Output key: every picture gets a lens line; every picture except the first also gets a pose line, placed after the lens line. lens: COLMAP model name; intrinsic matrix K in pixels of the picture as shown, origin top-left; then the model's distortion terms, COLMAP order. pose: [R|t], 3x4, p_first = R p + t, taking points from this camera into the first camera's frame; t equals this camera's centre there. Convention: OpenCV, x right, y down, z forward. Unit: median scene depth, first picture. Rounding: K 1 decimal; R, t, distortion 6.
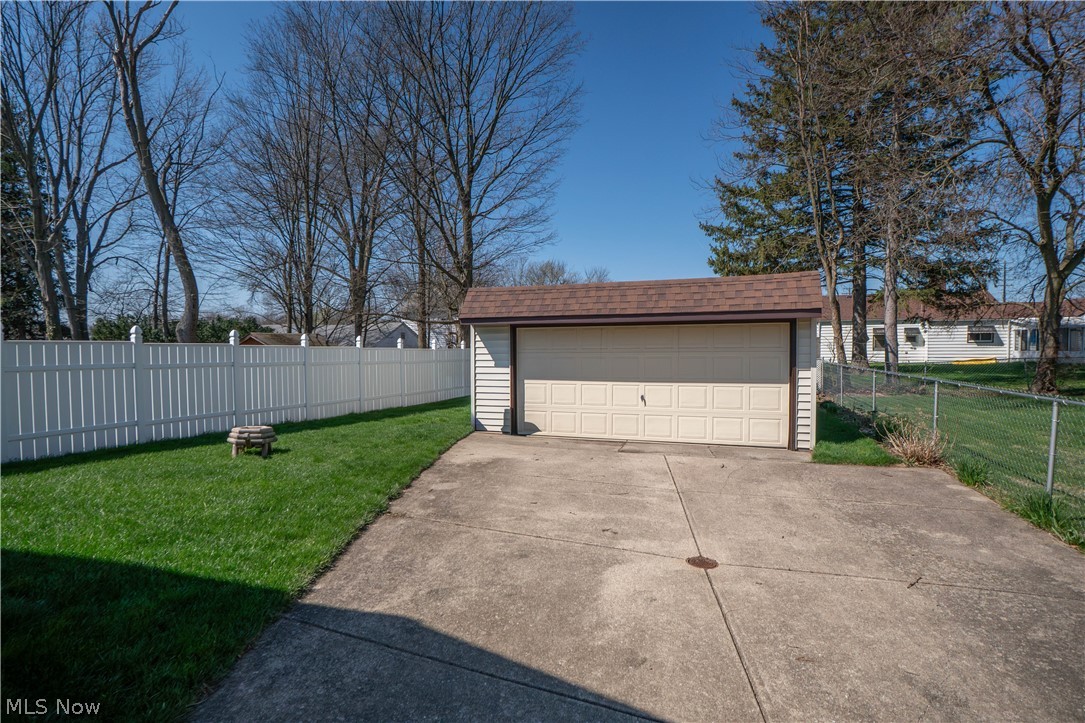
lens RADIAL K [[543.5, 0, 534.5], [0, 543.5, 369.1], [0, 0, 1]] dist [-0.004000, -0.000663]
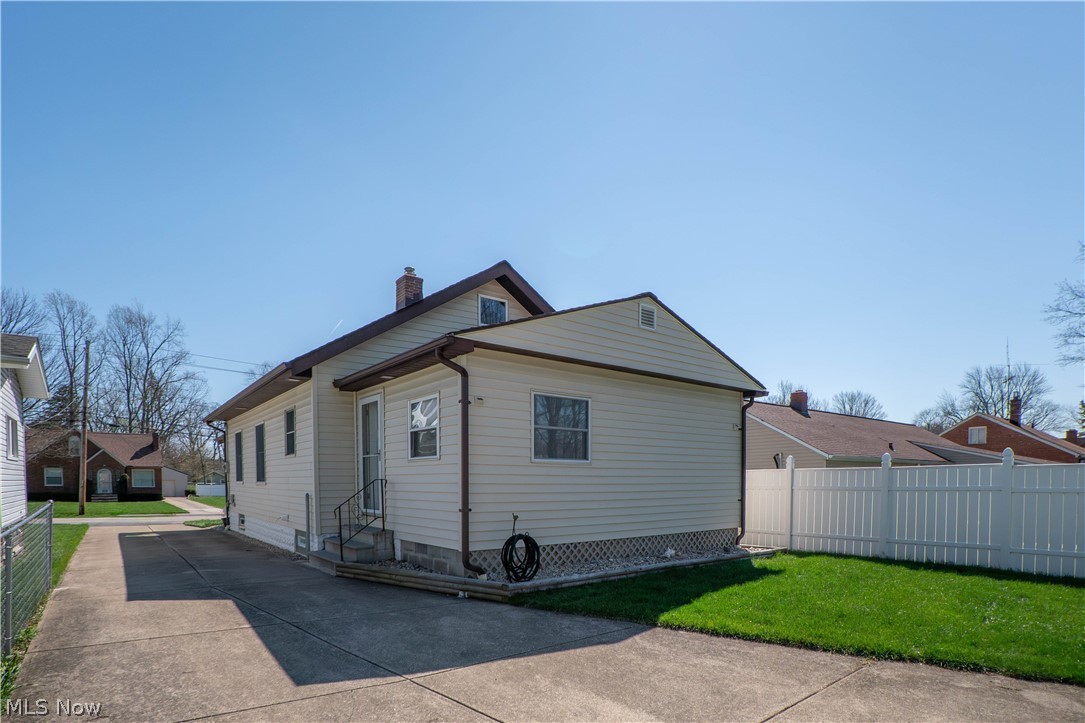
lens RADIAL K [[543.5, 0, 534.5], [0, 543.5, 369.1], [0, 0, 1]] dist [-0.004000, -0.000663]
pose [[-0.539925, -0.172496, -0.823848, 1.411254], [-0.021676, 0.981301, -0.191258, -0.034446], [0.841434, -0.085407, -0.533568, 1.755804]]
